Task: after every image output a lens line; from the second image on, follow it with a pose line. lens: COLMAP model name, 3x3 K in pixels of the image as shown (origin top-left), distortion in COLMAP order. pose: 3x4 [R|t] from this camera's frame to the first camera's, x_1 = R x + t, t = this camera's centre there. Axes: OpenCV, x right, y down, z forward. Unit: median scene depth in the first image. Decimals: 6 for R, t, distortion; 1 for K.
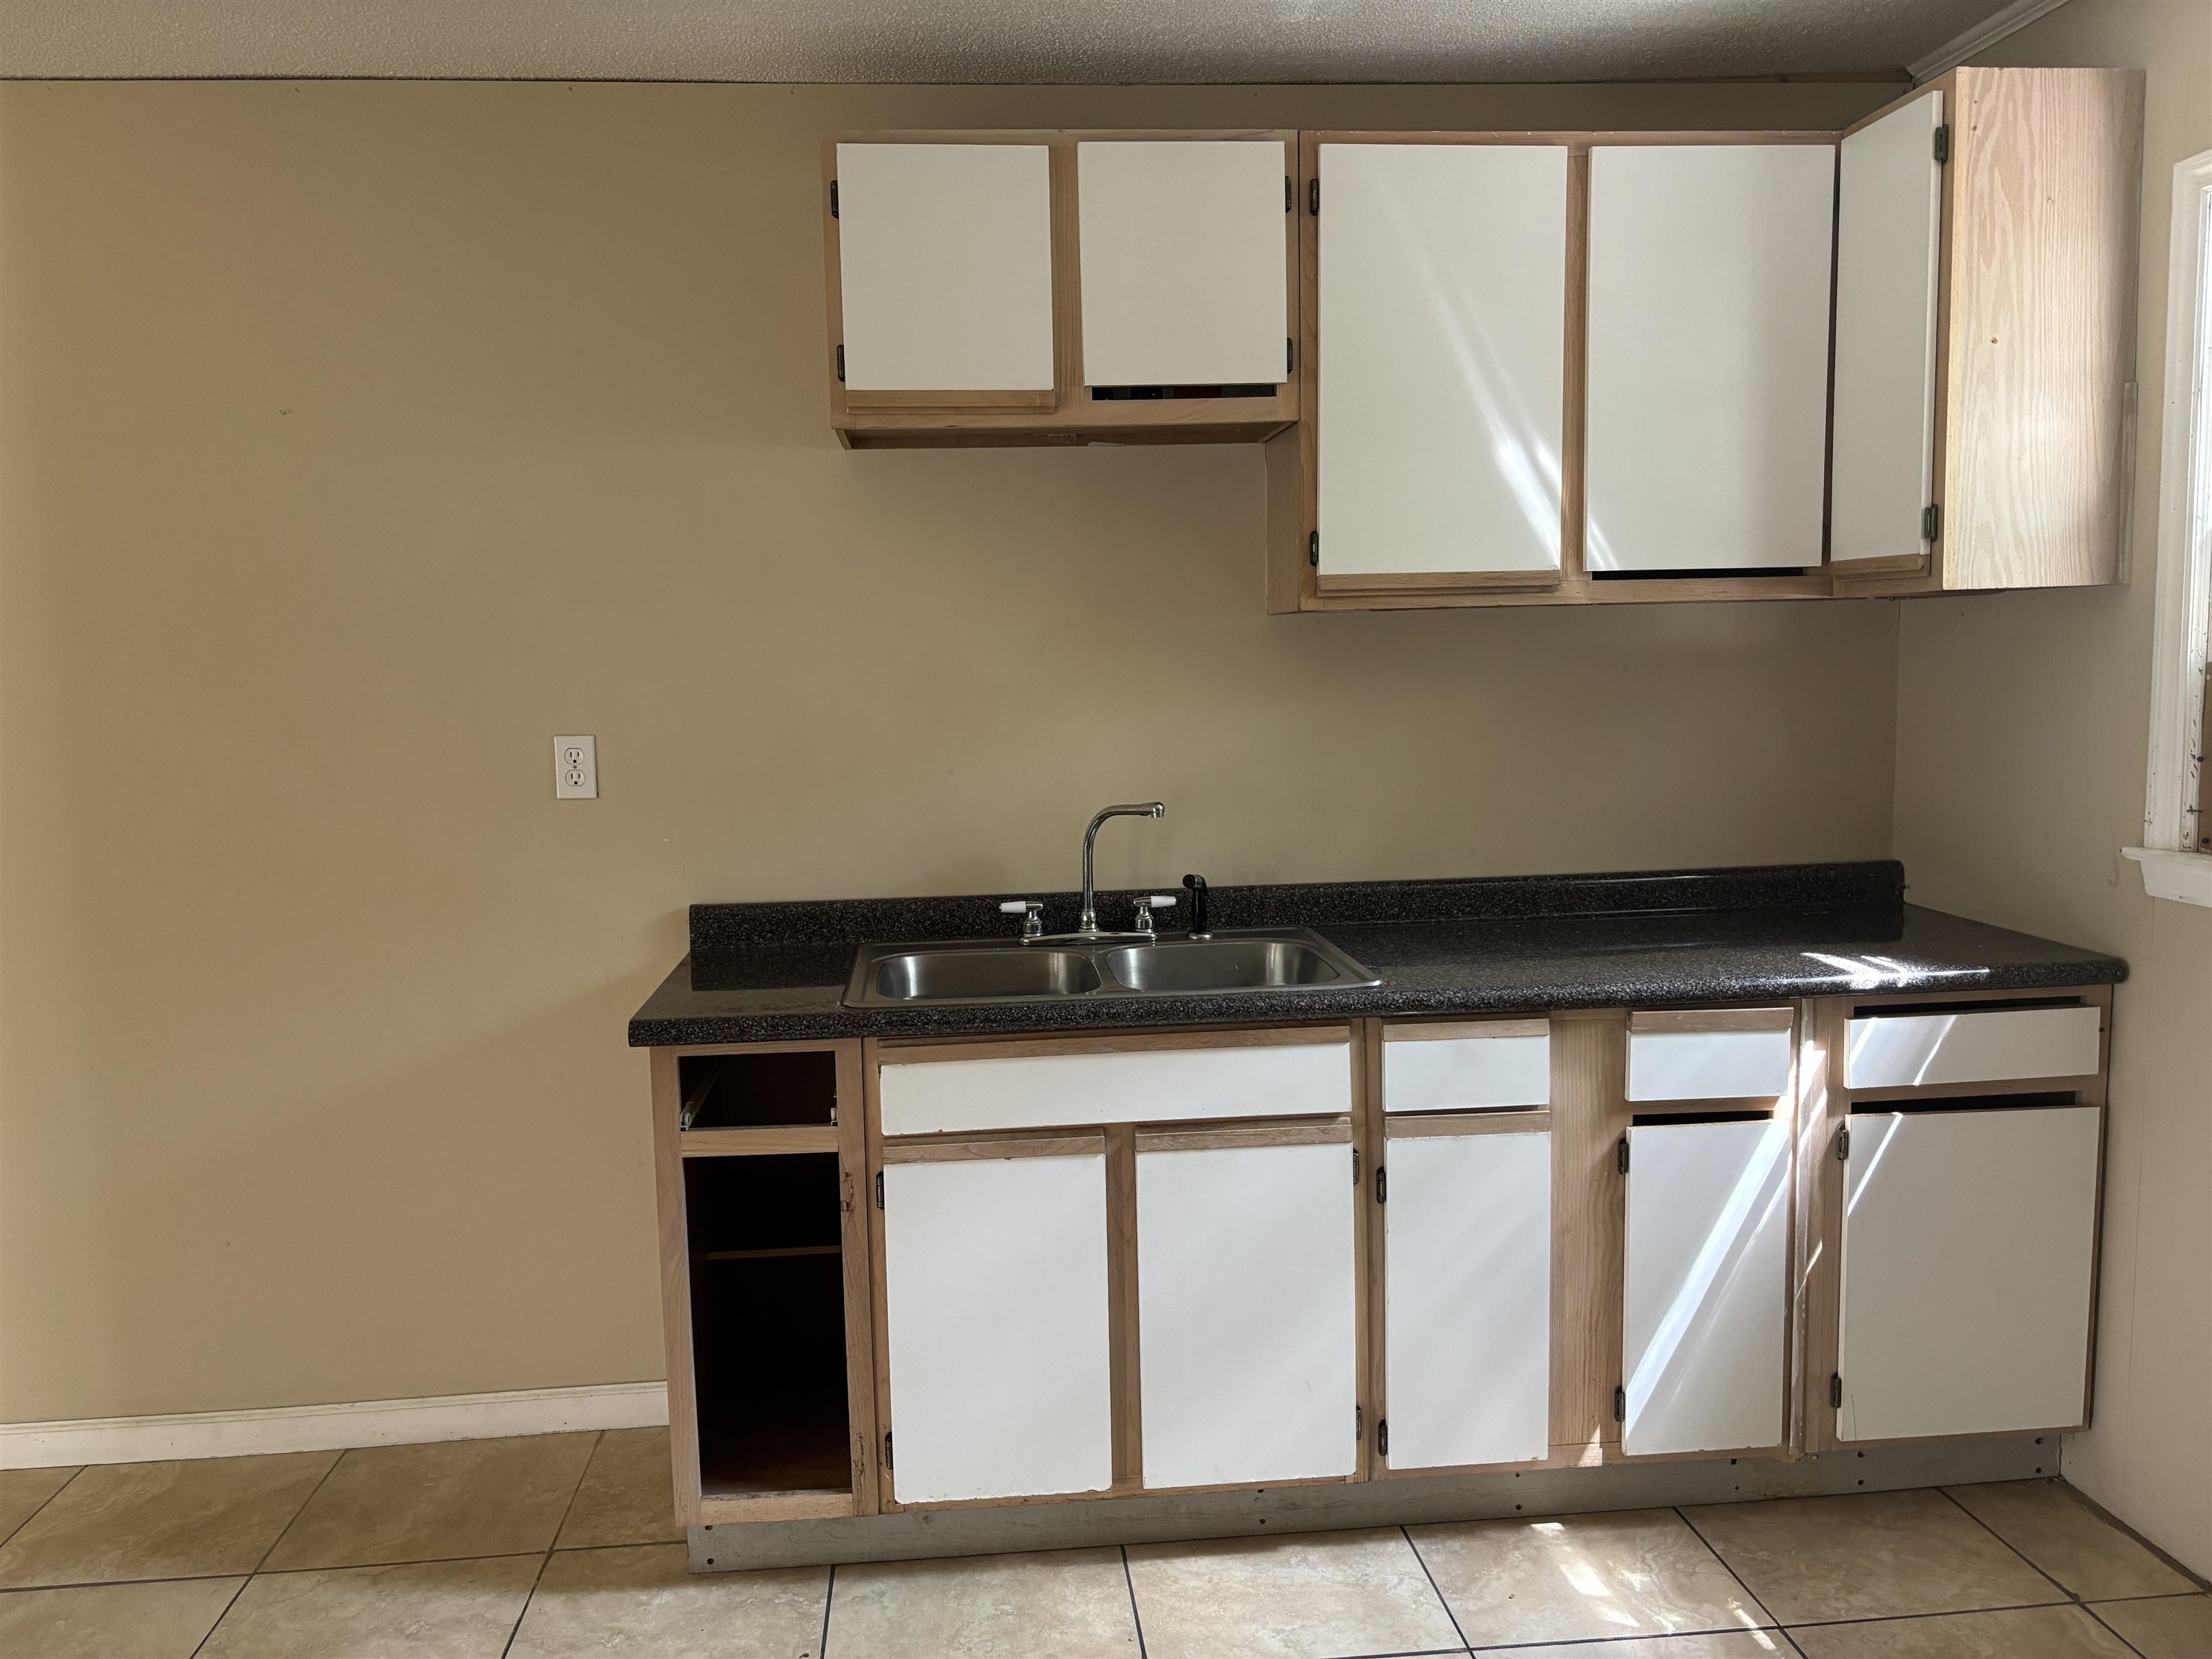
lens RADIAL K [[1674.4, 0, 1105.4], [0, 1674.4, 828.1], [0, 0, 1]] dist [0.048141, -0.057941]
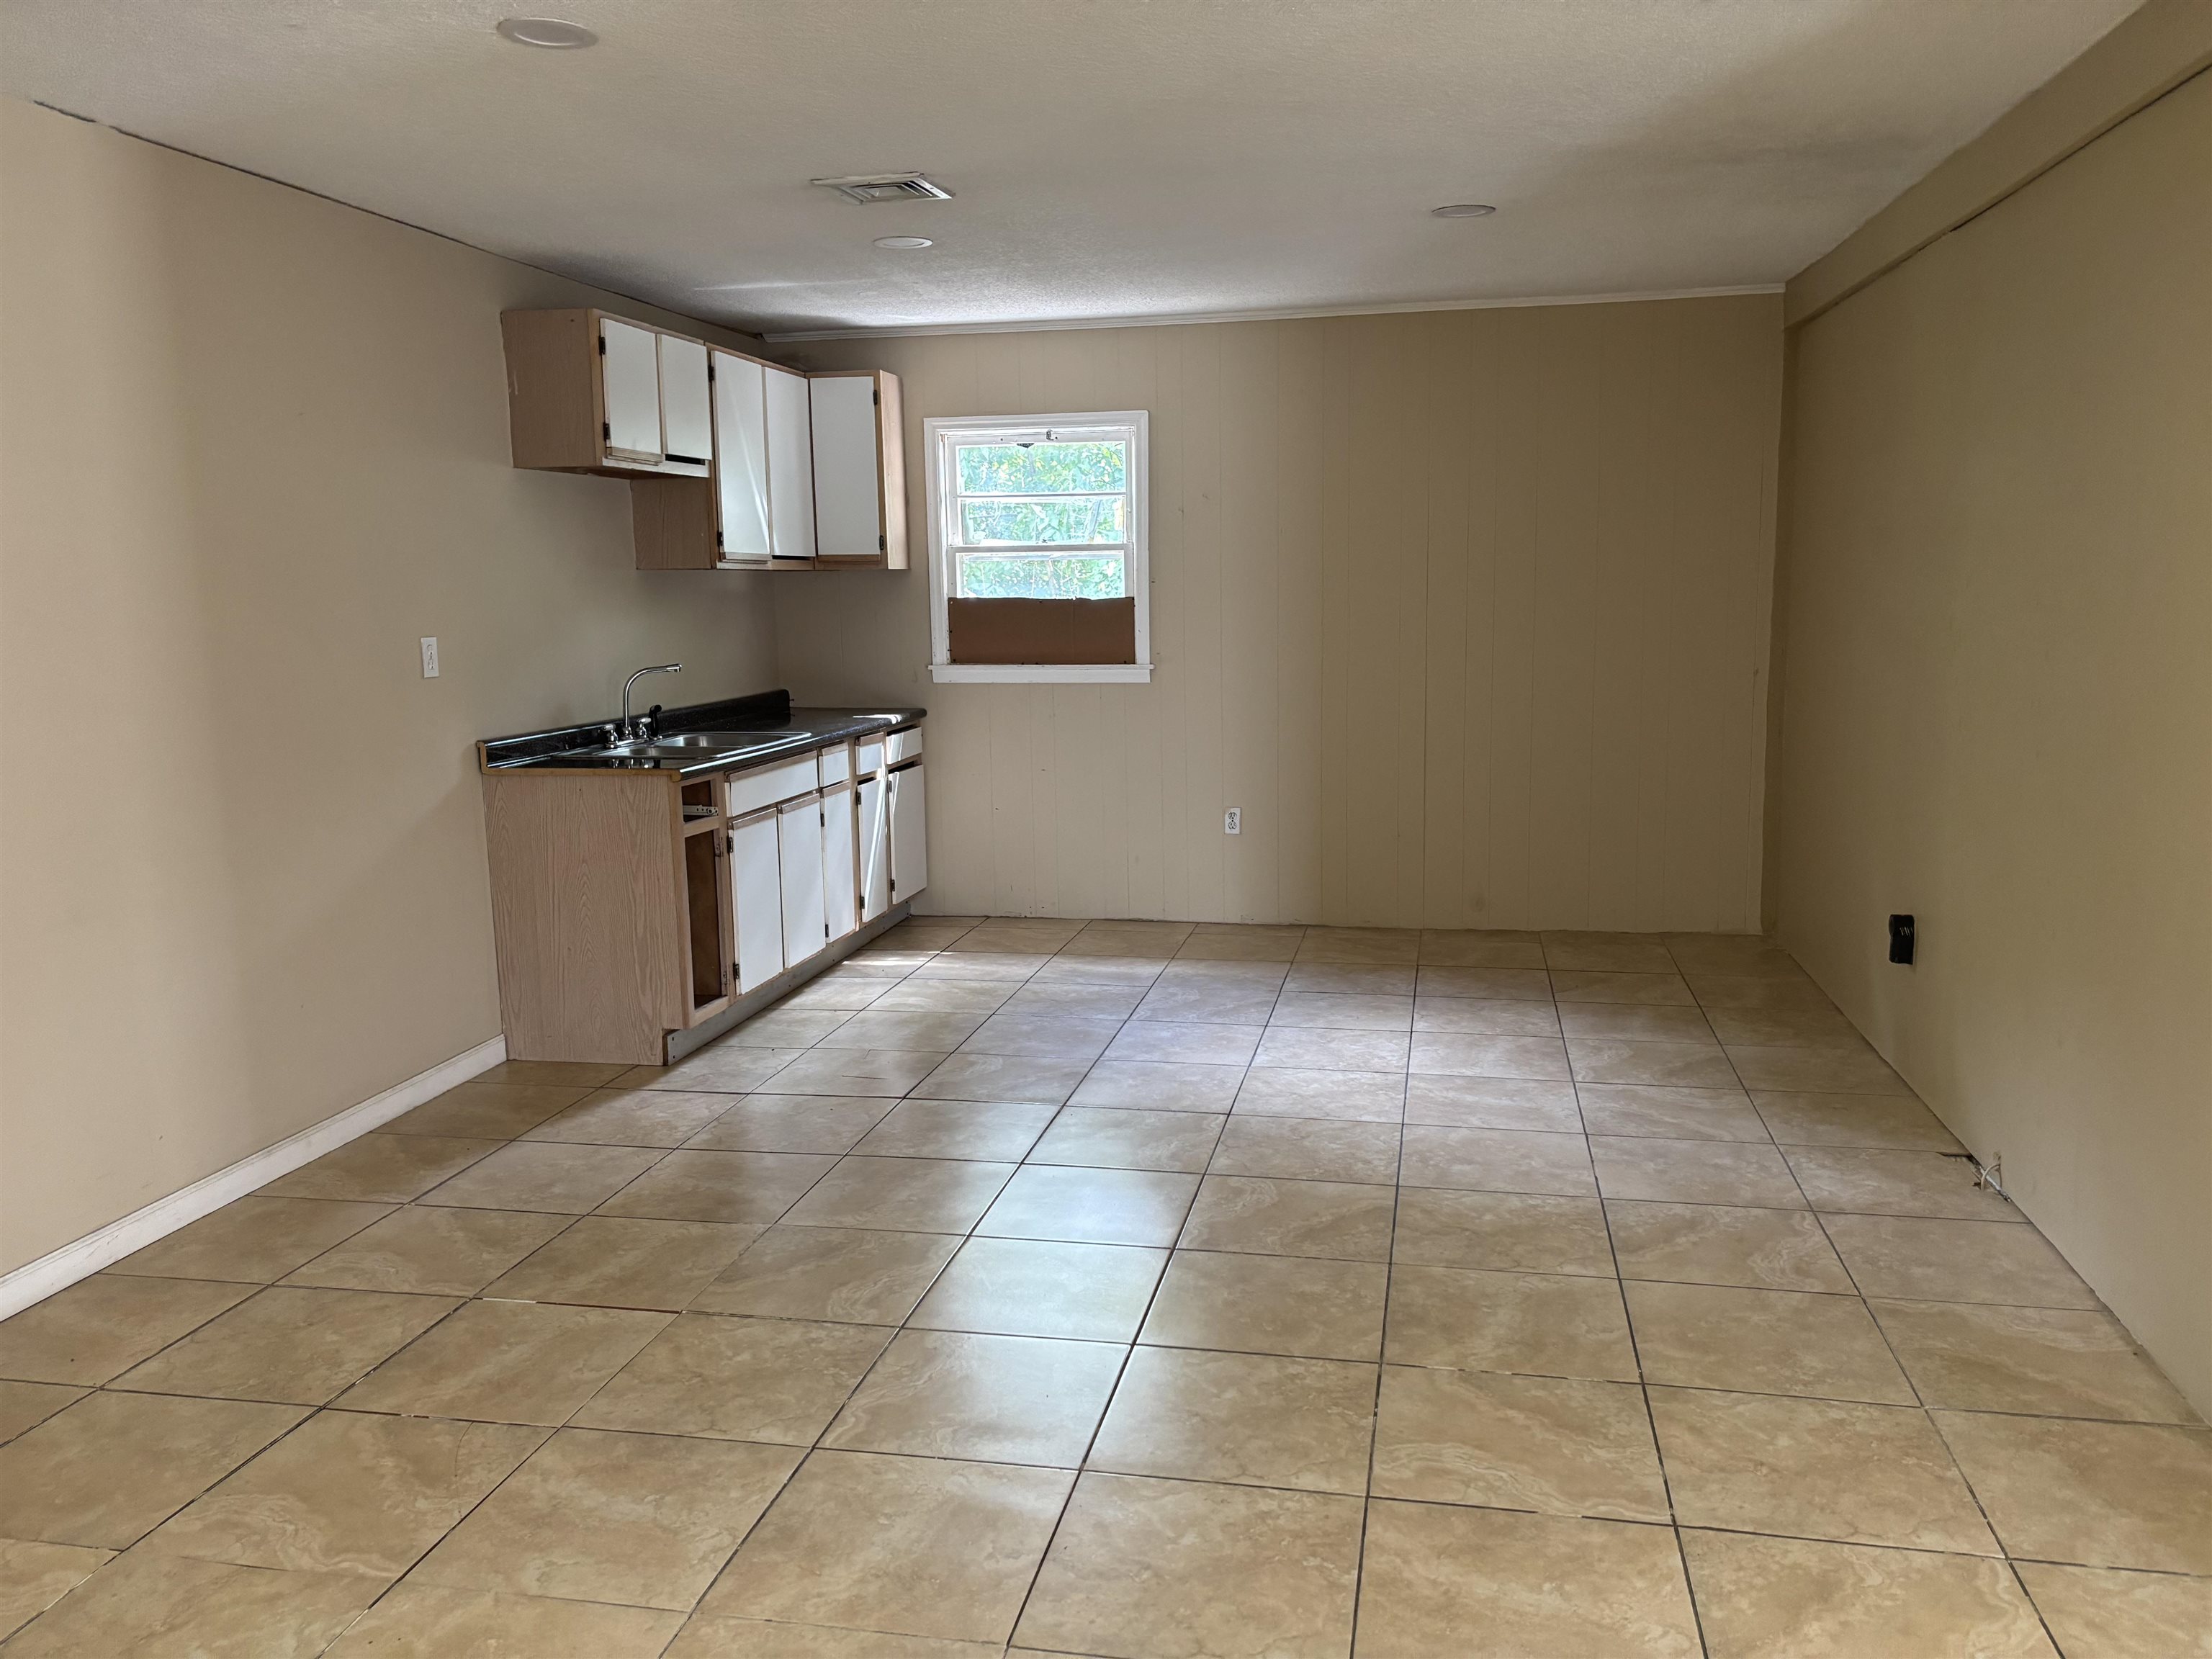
lens RADIAL K [[1674.4, 0, 1108.0], [0, 1674.4, 830.5], [0, 0, 1]] dist [0.048141, -0.057941]
pose [[0.288877, -0.121090, 0.949678, -1.881343], [0.108615, 0.989709, 0.093156, 0.053477], [-0.951185, 0.076239, 0.299056, -0.066267]]
